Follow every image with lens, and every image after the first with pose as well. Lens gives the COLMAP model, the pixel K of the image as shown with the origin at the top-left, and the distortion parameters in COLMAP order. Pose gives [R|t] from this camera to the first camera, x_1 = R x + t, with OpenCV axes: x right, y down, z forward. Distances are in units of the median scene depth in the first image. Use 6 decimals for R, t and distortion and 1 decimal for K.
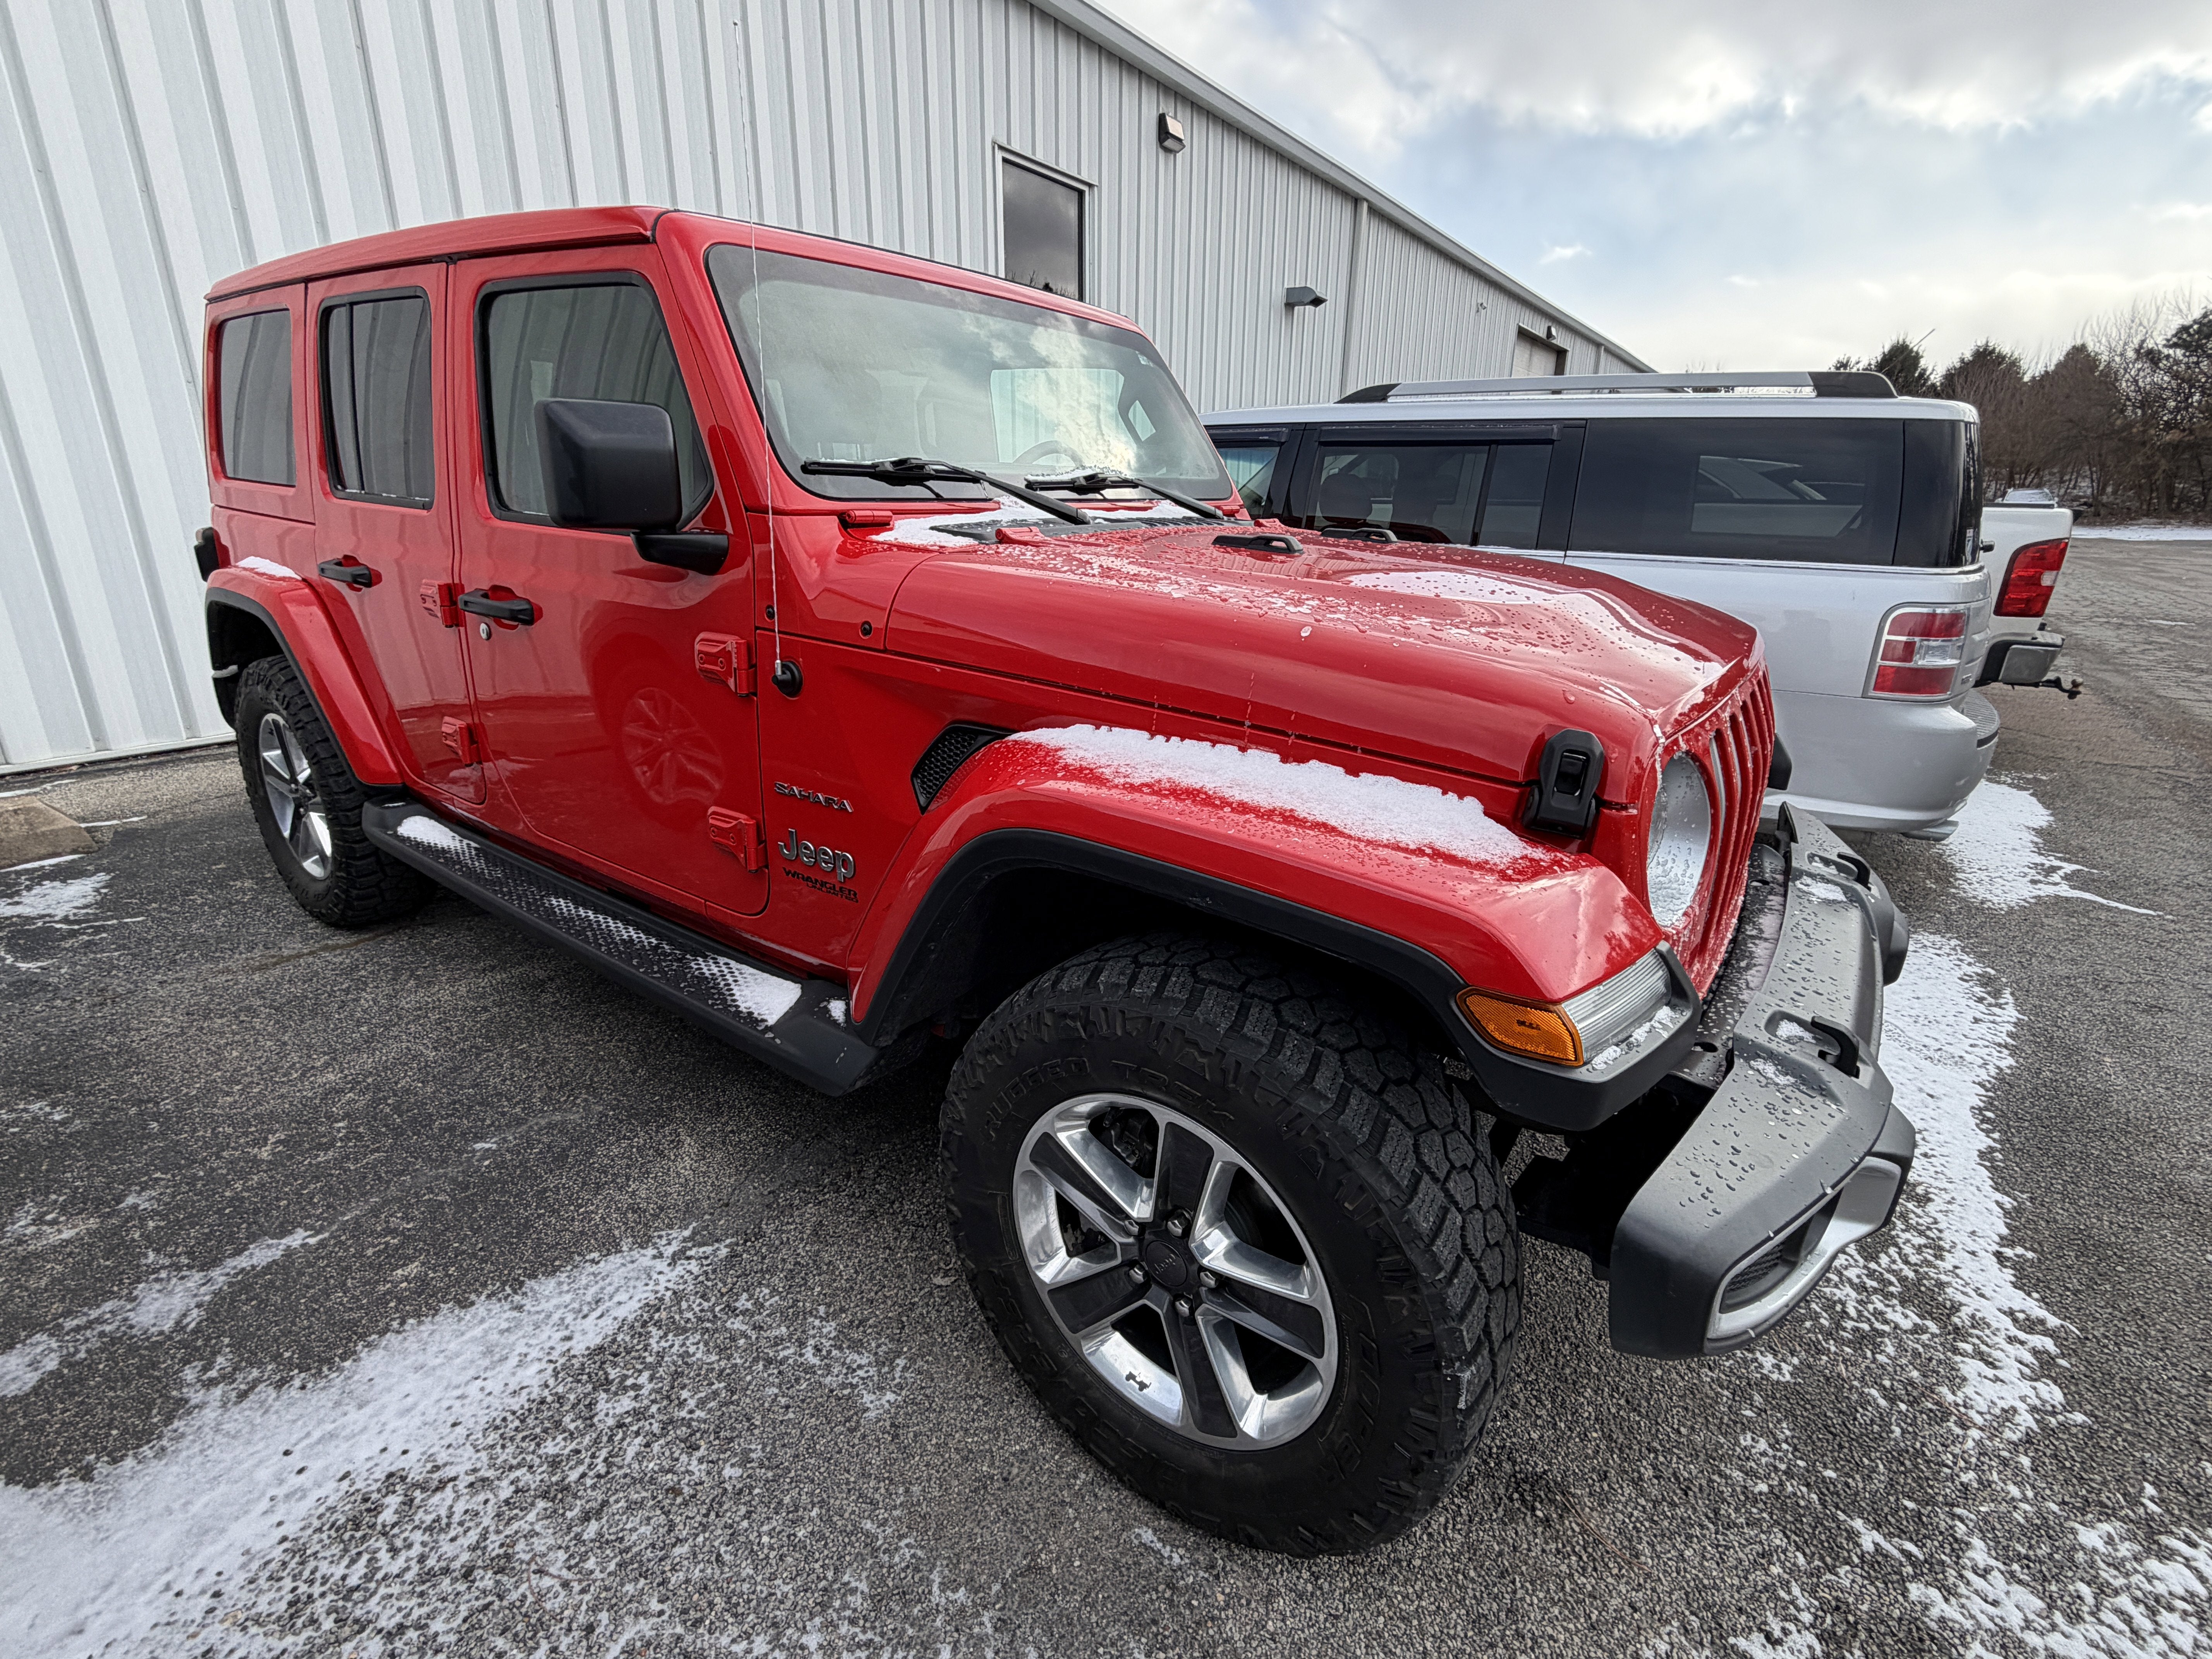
lens RADIAL K [[1018.3, 0, 1106.9], [0, 1018.3, 832.1], [0, 0, 1]] dist [-0.008964, 0.004420]
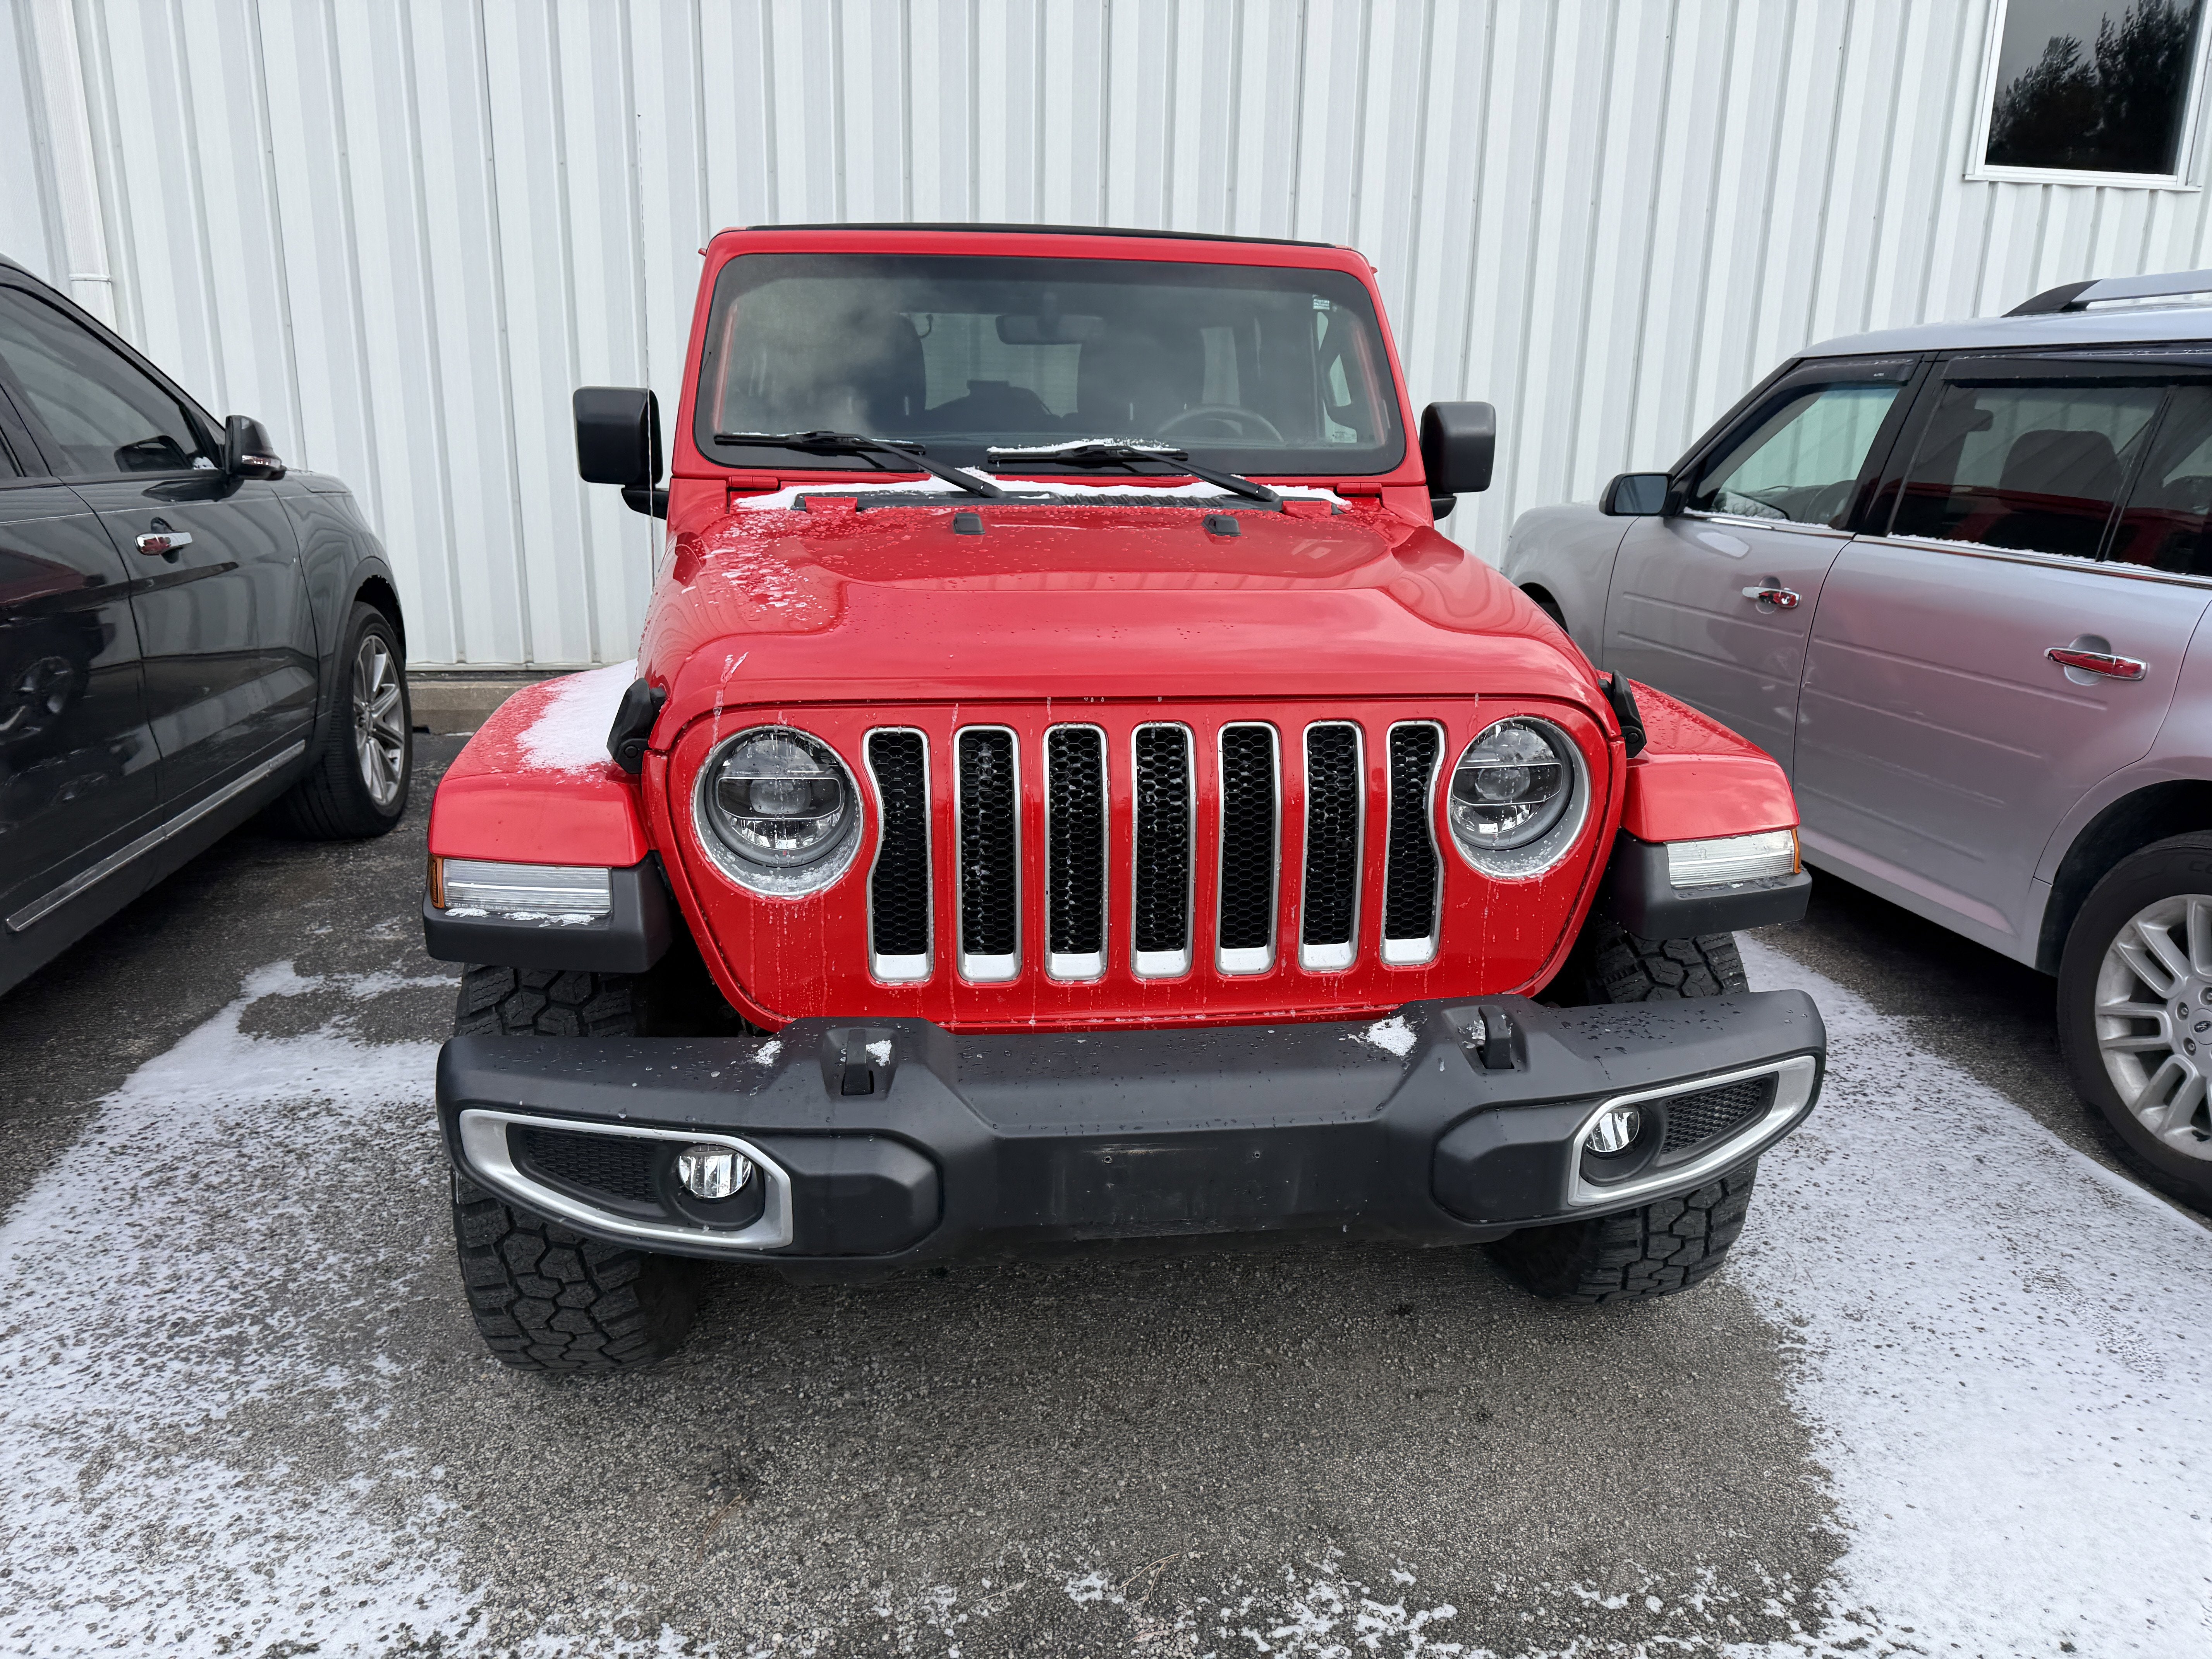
lens RADIAL K [[1562.5, 0, 1129.2], [0, 1562.5, 812.5], [0, 0, 1]] dist [0.018182, -0.024026]
pose [[0.695112, 0.177173, -0.696727, 1.294861], [-0.234979, 0.971917, 0.012717, -0.063527], [0.679414, 0.154877, 0.717224, 0.065898]]
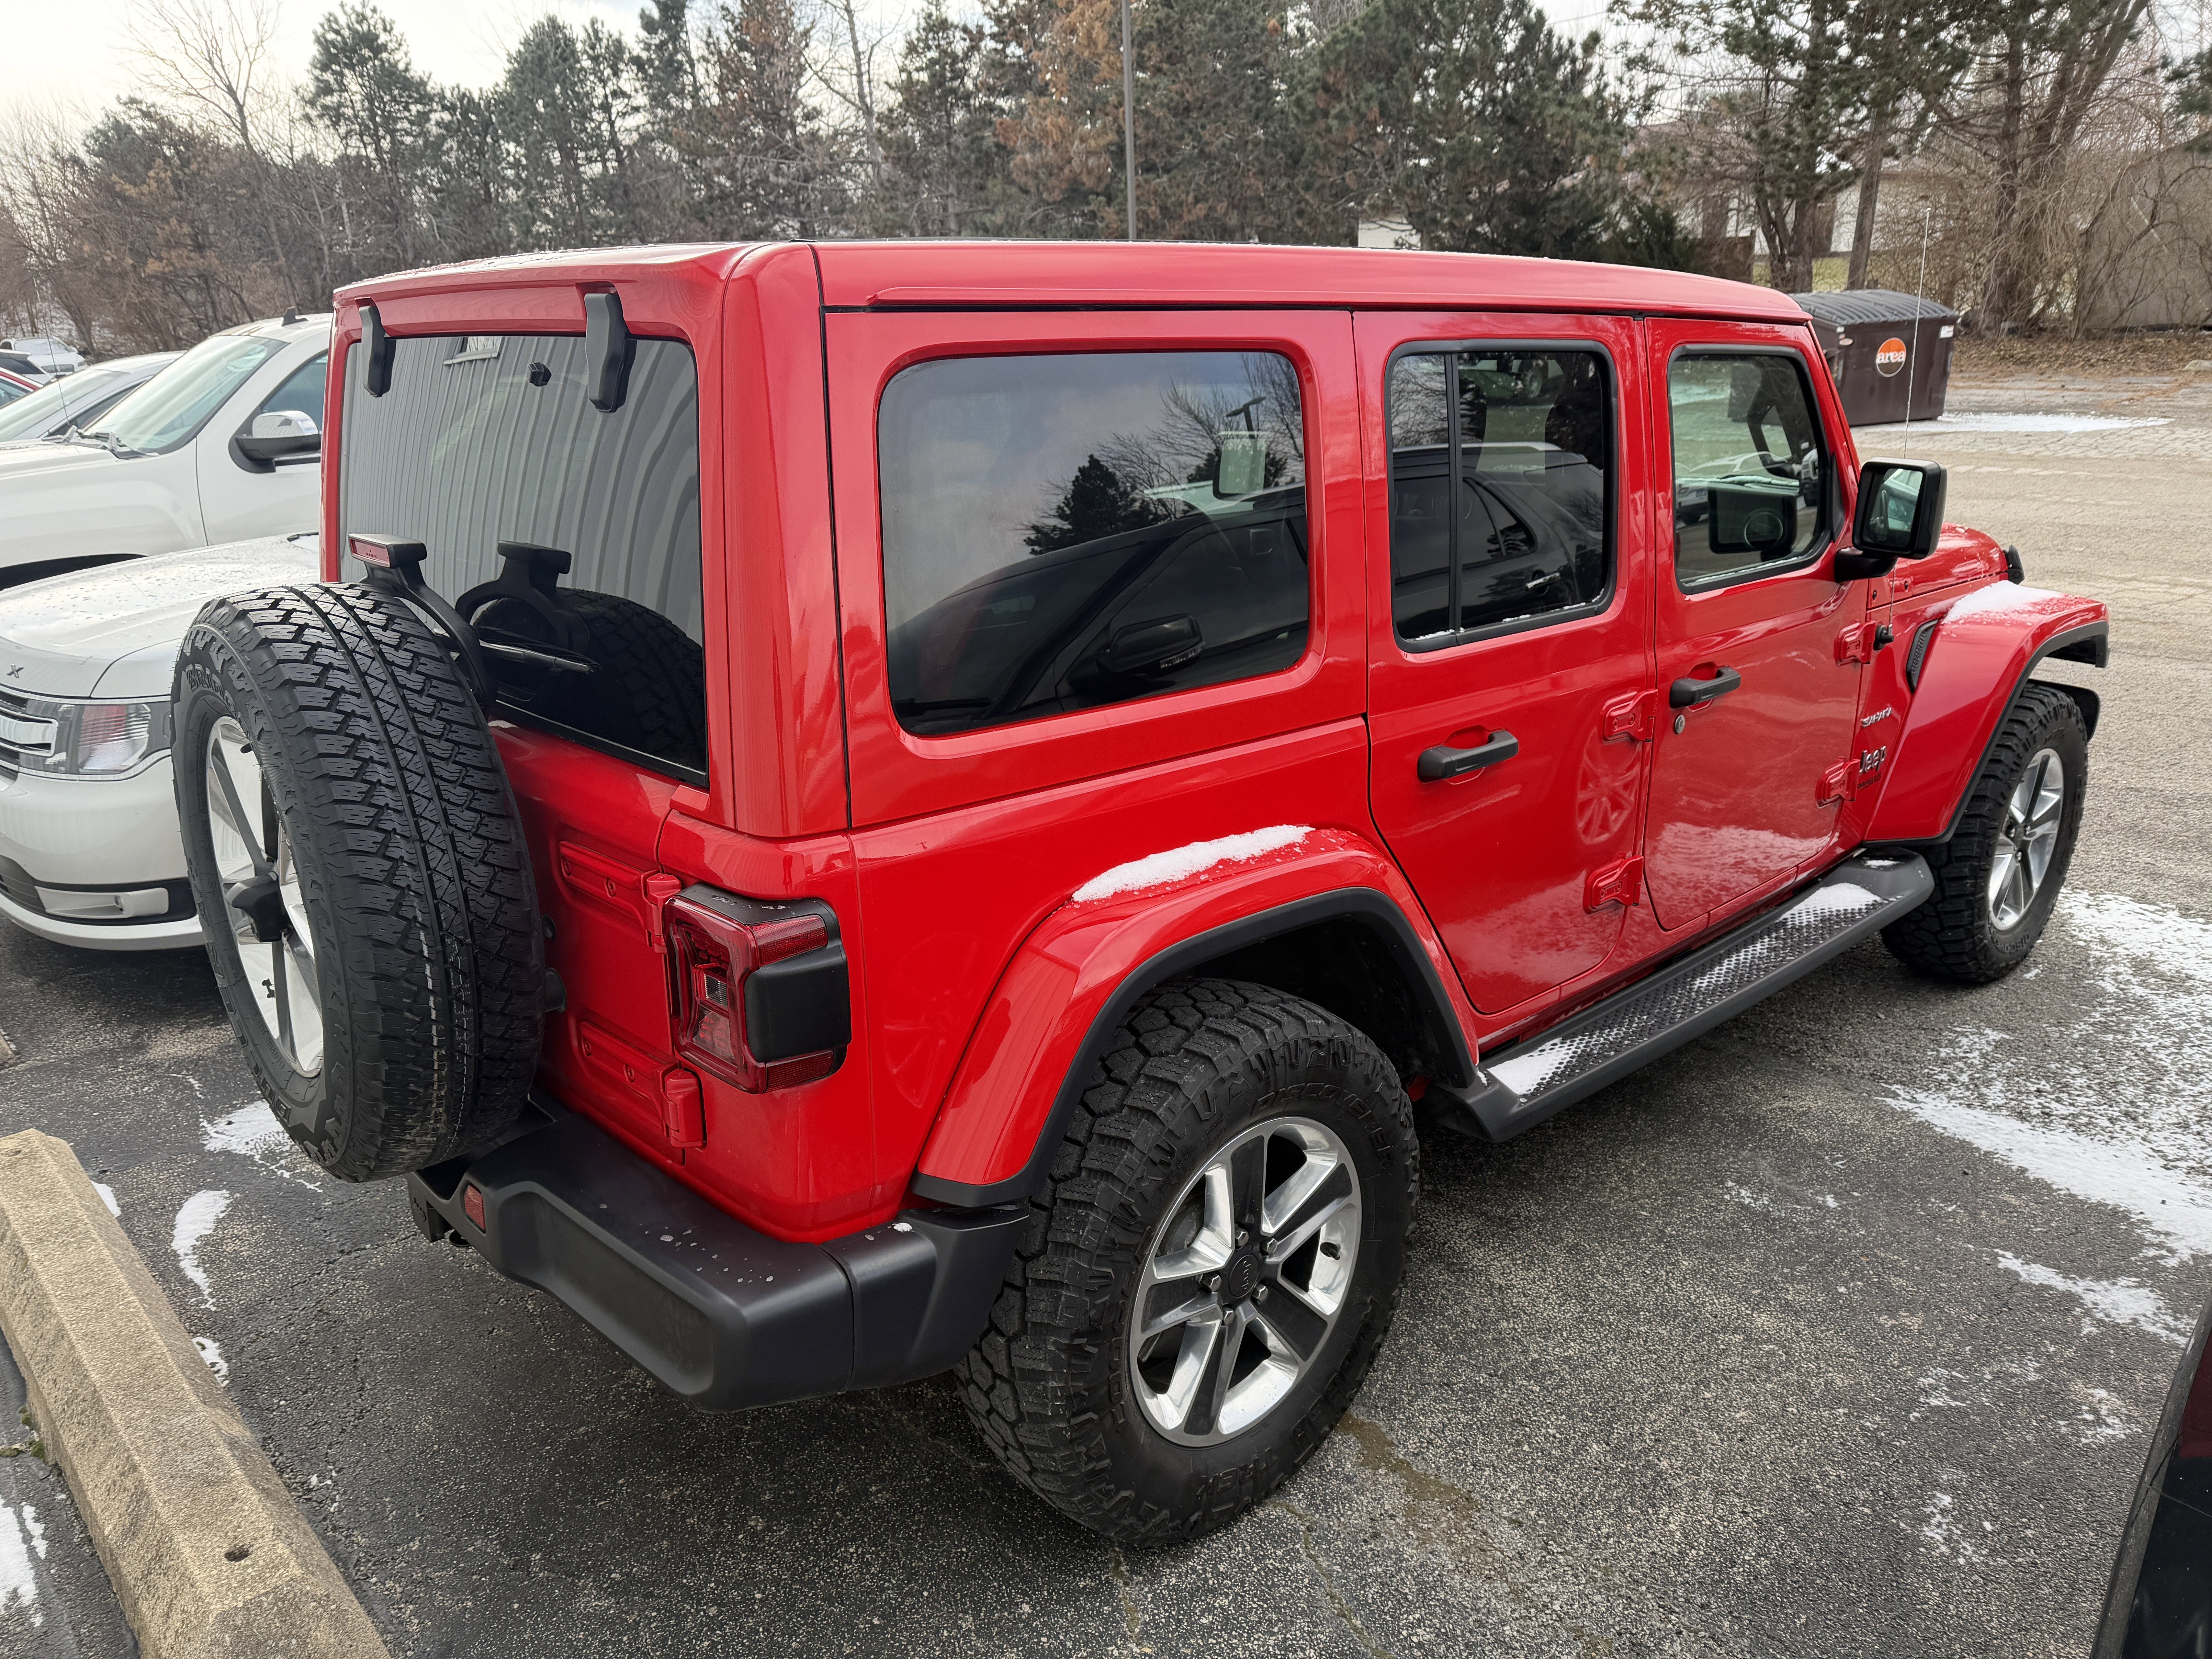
lens RADIAL K [[1562.5, 0, 1099.6], [0, 1562.5, 835.4], [0, 0, 1]] dist [0.018182, -0.024026]
pose [[0.207277, -0.334233, 0.919415, -2.379206], [0.337801, 0.906473, 0.253373, -0.743632], [-0.918110, 0.258061, 0.300795, 1.286362]]
